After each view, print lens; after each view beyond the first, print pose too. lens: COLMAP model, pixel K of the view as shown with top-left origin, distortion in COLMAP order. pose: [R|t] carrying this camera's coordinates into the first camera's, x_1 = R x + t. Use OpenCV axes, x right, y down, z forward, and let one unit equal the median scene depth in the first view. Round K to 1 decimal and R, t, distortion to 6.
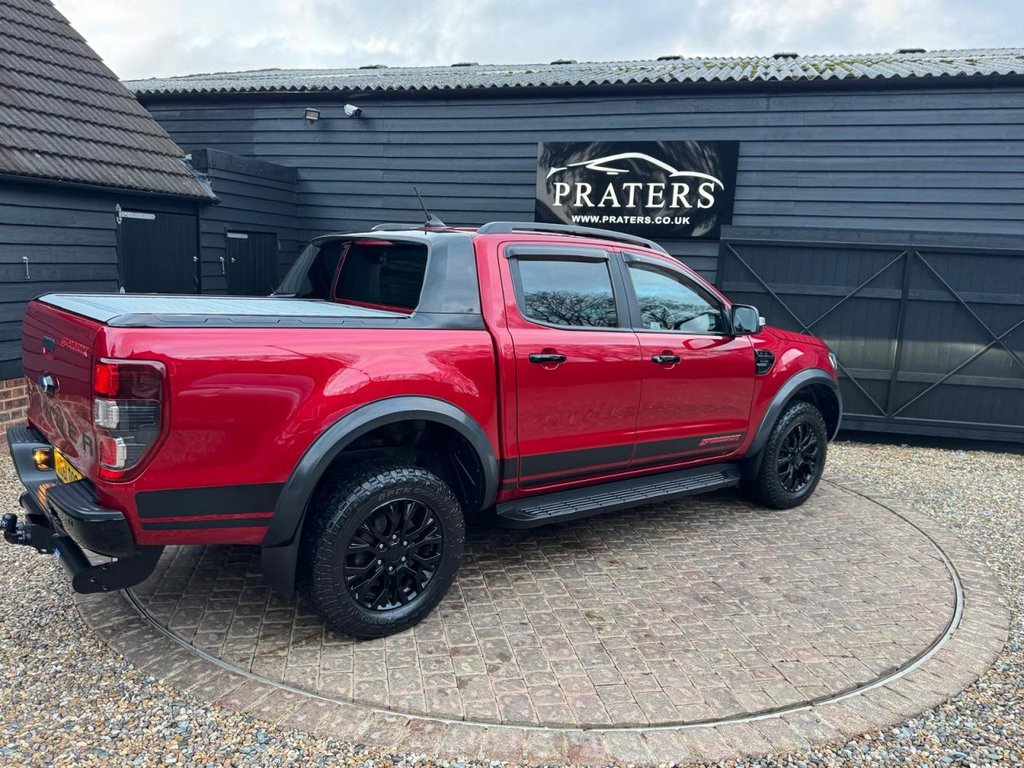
lens RADIAL K [[761.2, 0, 536.9], [0, 761.2, 421.1], [0, 0, 1]] dist [0.064061, -0.044796]
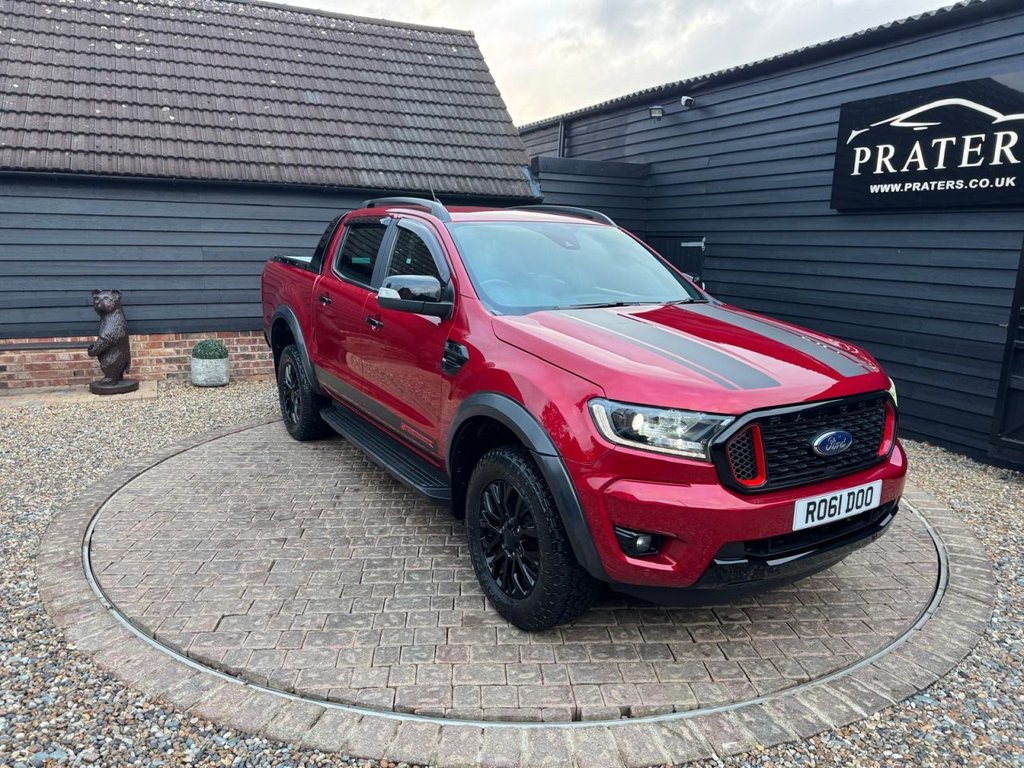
lens RADIAL K [[725.3, 0, 511.6], [0, 725.3, 409.6], [0, 0, 1]] dist [-0.005846, -0.010440]
pose [[0.674438, 0.144458, -0.724062, 0.422838], [-0.145843, 0.987416, 0.061152, -0.023393], [0.723784, 0.064356, 0.687019, 0.218070]]
